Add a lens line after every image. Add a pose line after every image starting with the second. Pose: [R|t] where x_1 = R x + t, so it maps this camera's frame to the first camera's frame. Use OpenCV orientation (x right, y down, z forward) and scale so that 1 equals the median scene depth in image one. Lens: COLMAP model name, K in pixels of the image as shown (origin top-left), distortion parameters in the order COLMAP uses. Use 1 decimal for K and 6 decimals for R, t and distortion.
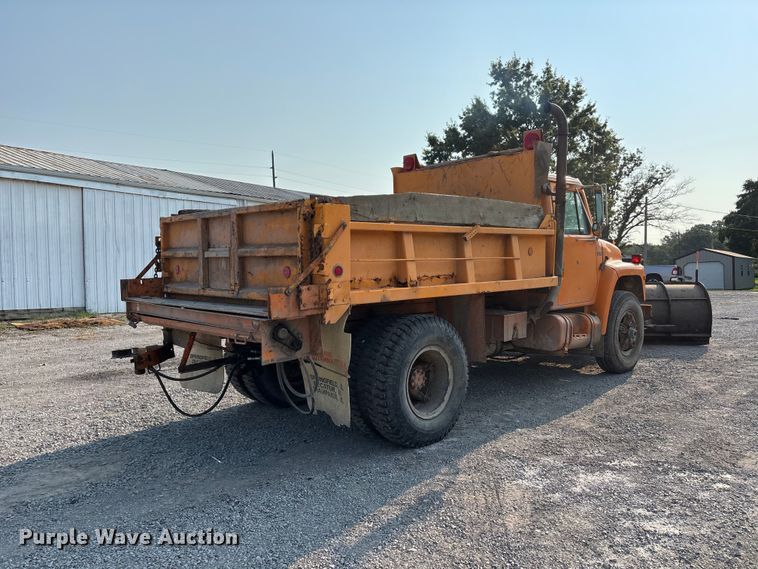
lens RADIAL K [[570.4, 0, 381.2], [0, 570.4, 290.0], [0, 0, 1]] dist [0.054088, -0.054142]
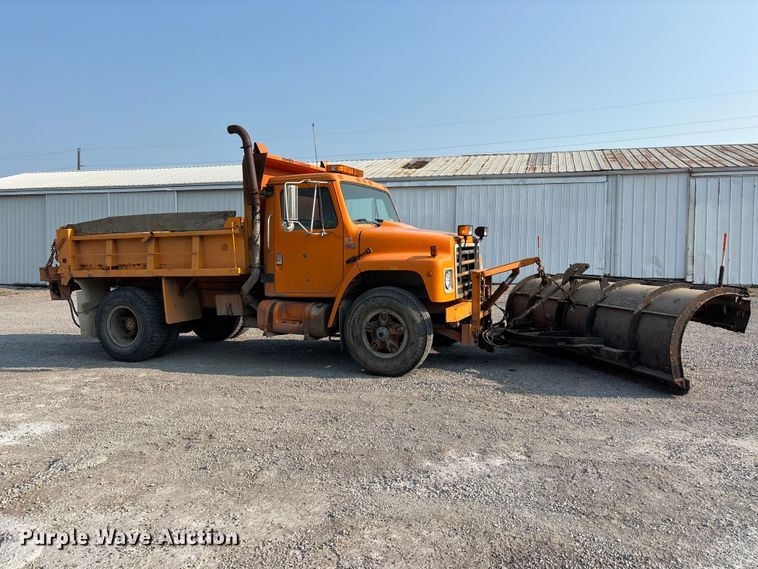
lens RADIAL K [[570.4, 0, 384.6], [0, 570.4, 286.6], [0, 0, 1]] dist [0.054088, -0.054142]
pose [[0.415844, 0.069546, -0.906773, 0.667826], [-0.026273, 0.997574, 0.064462, -0.030149], [0.909056, -0.002982, 0.416662, 0.335750]]
